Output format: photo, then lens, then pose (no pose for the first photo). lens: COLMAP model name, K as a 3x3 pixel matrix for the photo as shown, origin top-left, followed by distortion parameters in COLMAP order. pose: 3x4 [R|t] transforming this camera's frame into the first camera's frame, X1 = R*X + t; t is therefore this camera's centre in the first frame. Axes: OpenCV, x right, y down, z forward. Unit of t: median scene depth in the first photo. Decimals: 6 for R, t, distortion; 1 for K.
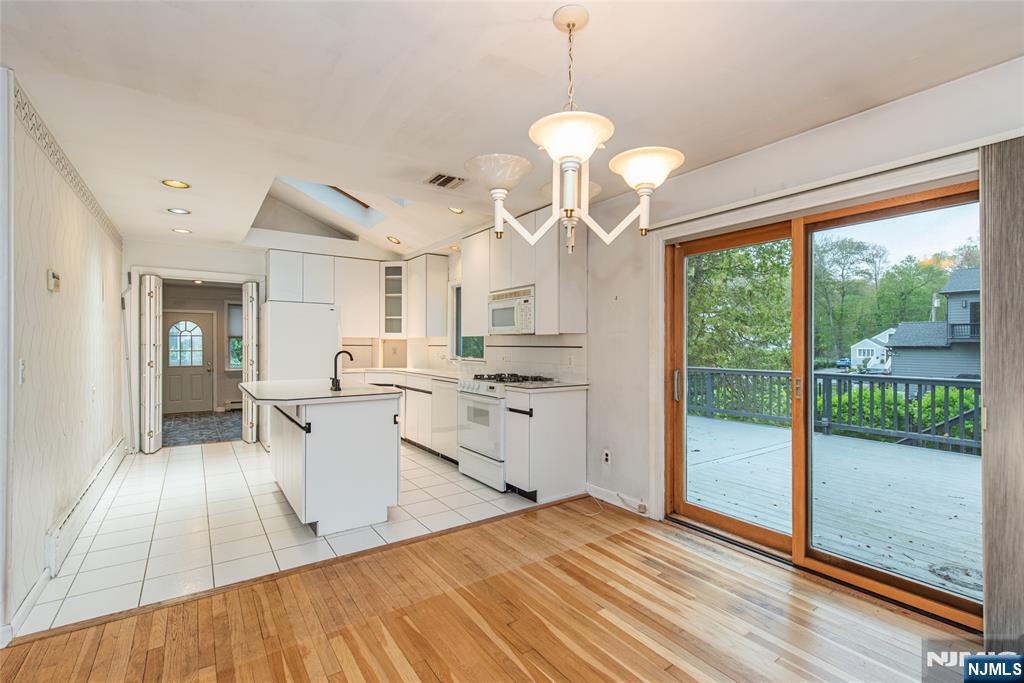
lens RADIAL K [[463.7, 0, 515.4], [0, 463.7, 346.4], [0, 0, 1]] dist [0.002826, -0.000159]
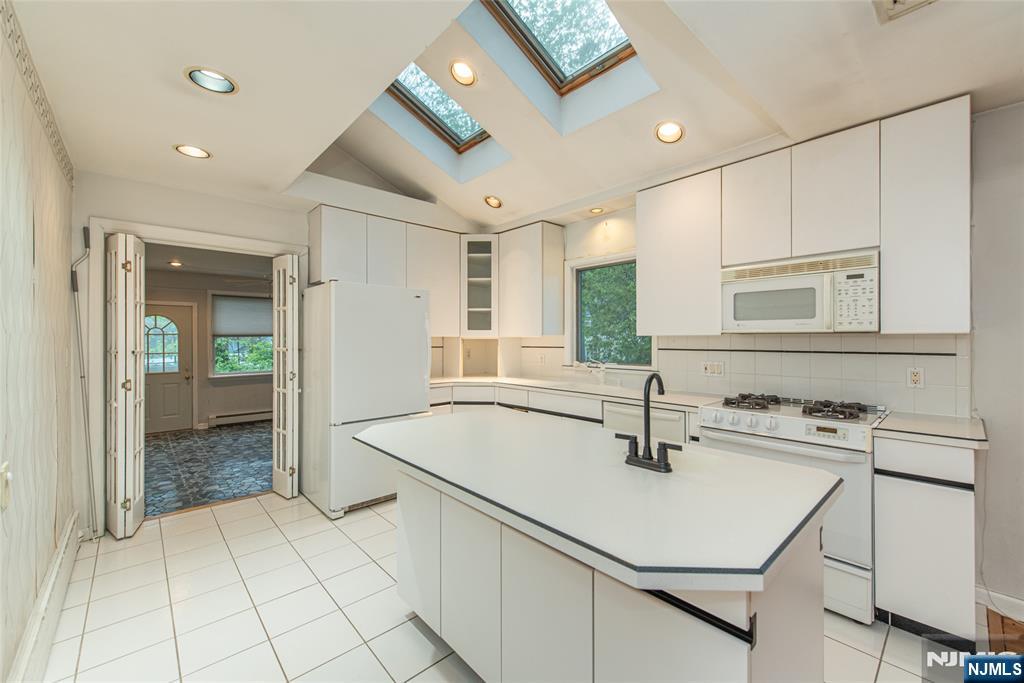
lens RADIAL K [[411.9, 0, 509.5], [0, 411.9, 338.7], [0, 0, 1]] dist [0.006611, -0.003919]
pose [[0.991979, -0.004843, 0.126313, -0.334761], [0.005645, 0.999966, -0.005994, -0.012920], [-0.126280, 0.006659, 0.991972, 0.379842]]
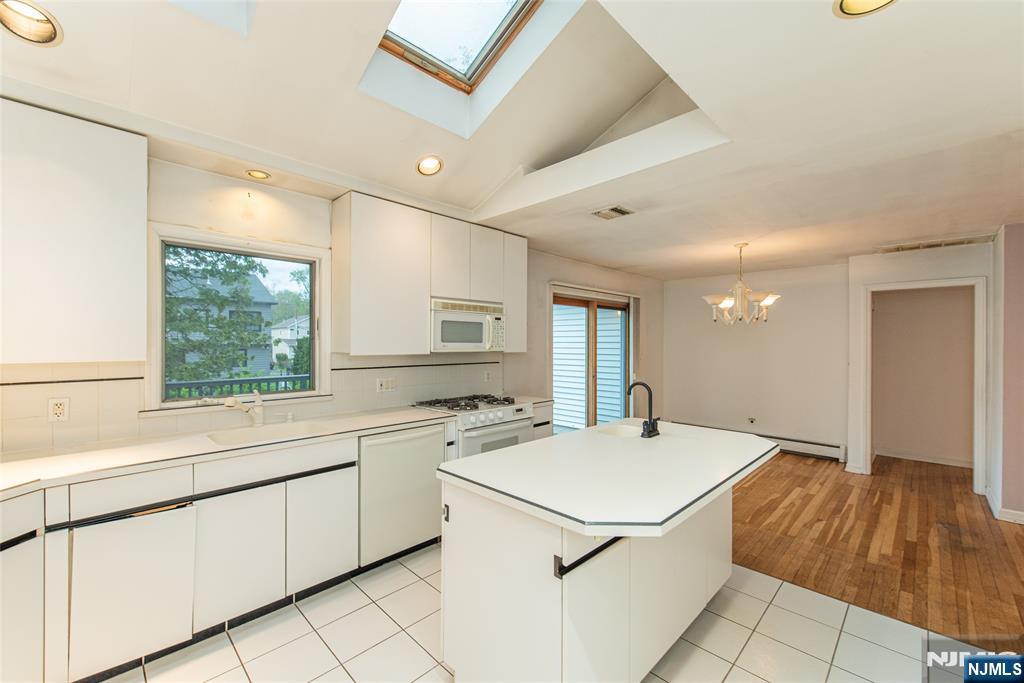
lens RADIAL K [[411.9, 0, 512.5], [0, 411.9, 344.9], [0, 0, 1]] dist [0.006611, -0.003919]
pose [[-0.178509, -0.002565, 0.983935, -0.593150], [0.007086, 0.999967, 0.003892, -0.031809], [-0.983913, 0.007667, -0.178485, 0.793344]]
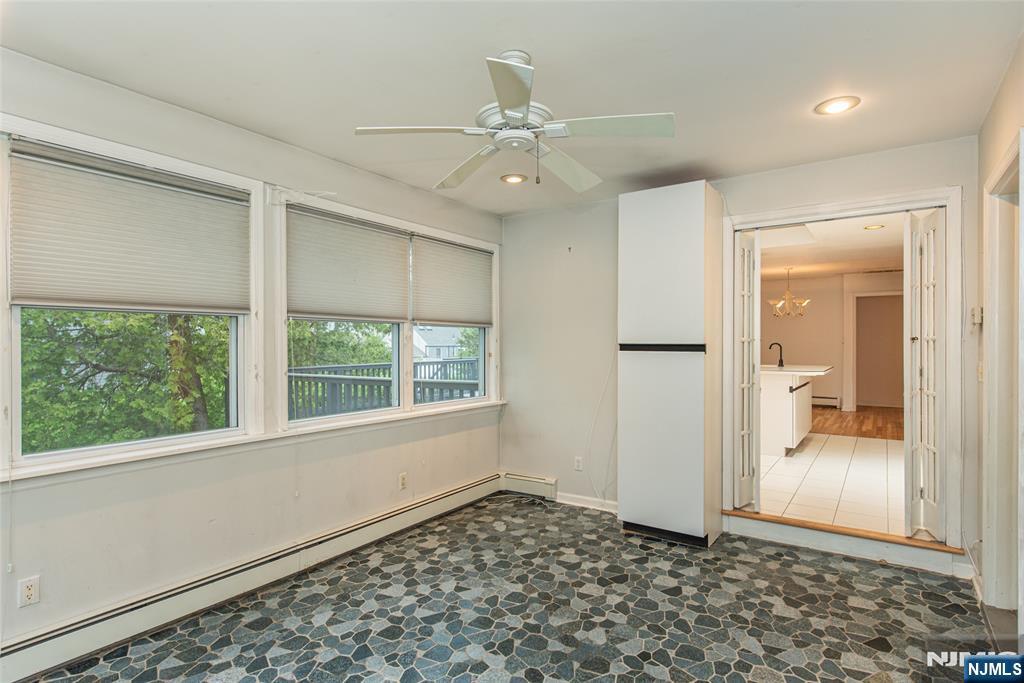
lens RADIAL K [[547.8, 0, 513.7], [0, 547.8, 342.1], [0, 0, 1]] dist [0.018975, -0.000222]
pose [[-0.361952, -0.010935, 0.932133, -1.087835], [-0.001522, 0.999937, 0.011139, -0.010298], [-0.932196, 0.002613, -0.361945, 1.504848]]
